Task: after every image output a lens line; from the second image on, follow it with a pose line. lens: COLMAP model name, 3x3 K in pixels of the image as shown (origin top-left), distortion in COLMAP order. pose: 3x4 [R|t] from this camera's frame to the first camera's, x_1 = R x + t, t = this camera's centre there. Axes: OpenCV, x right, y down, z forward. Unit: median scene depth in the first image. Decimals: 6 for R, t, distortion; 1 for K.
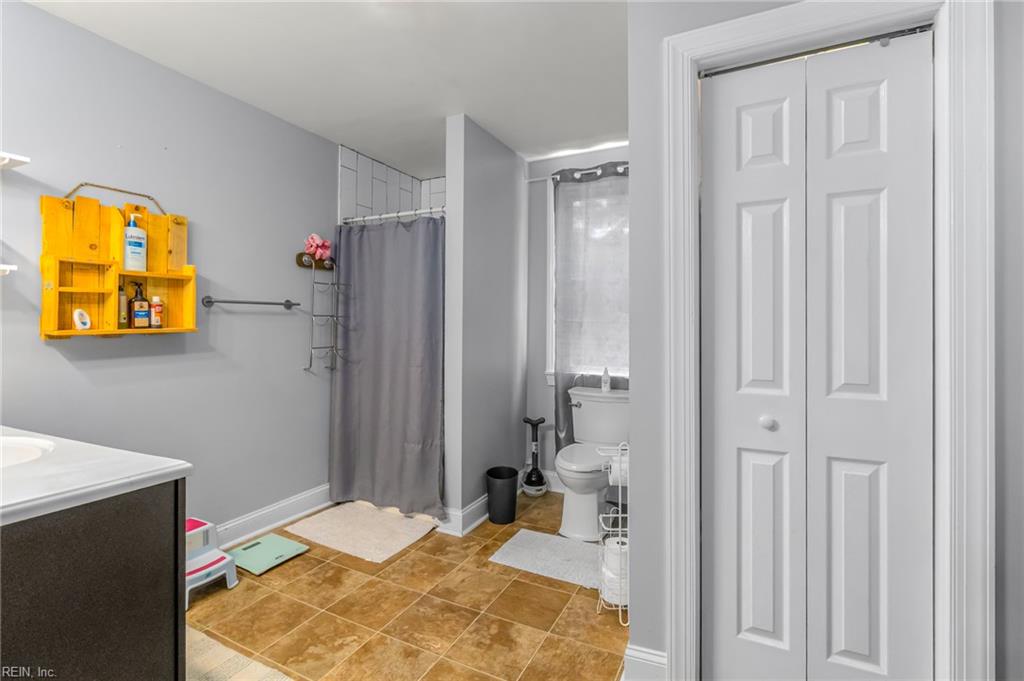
lens RADIAL K [[482.9, 0, 513.8], [0, 482.9, 323.7], [0, 0, 1]] dist [0.002825, -0.000869]
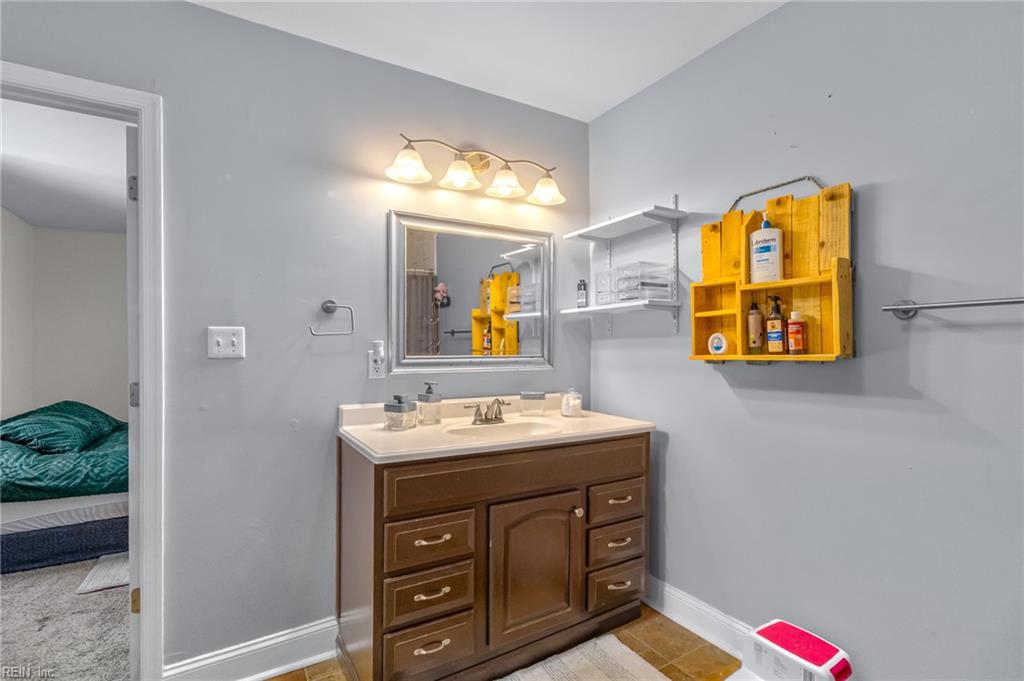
lens RADIAL K [[482.9, 0, 508.3], [0, 482.9, 346.3], [0, 0, 1]] dist [0.002825, -0.000869]
pose [[-0.549691, -0.001861, -0.835366, 0.102351], [0.001415, 0.999994, -0.003158, -0.001197], [0.835367, -0.002918, -0.549685, 0.890884]]
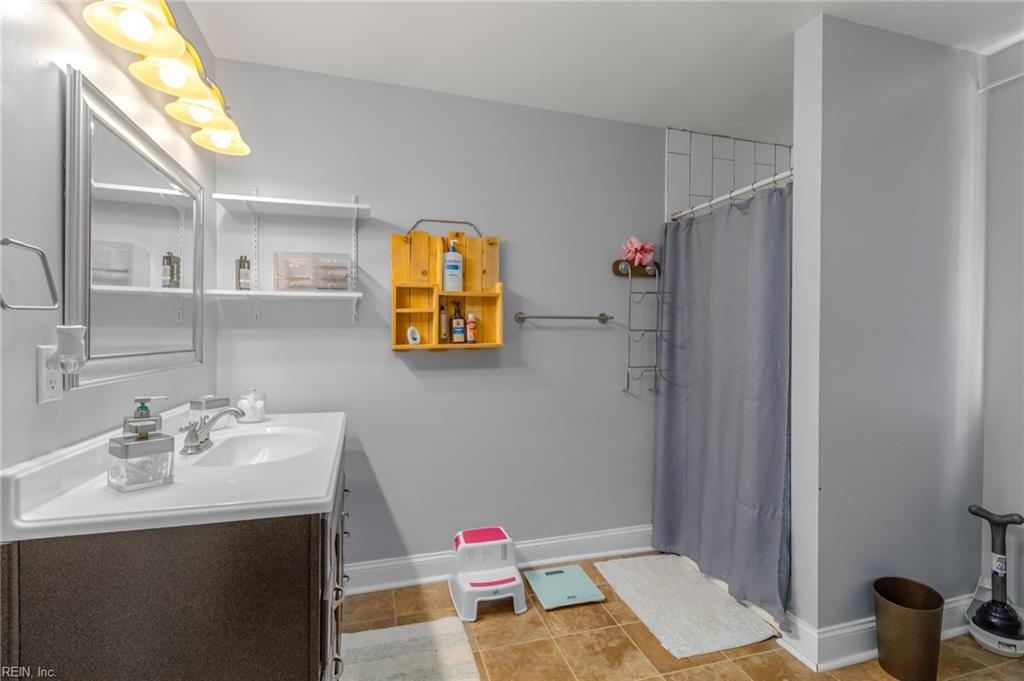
lens RADIAL K [[482.9, 0, 508.8], [0, 482.9, 336.5], [0, 0, 1]] dist [0.002825, -0.000869]
pose [[0.678658, 0.000025, -0.734454, 0.094702], [-0.001979, 0.999996, -0.001795, -0.003796], [0.734452, 0.002672, 0.678656, 0.282267]]
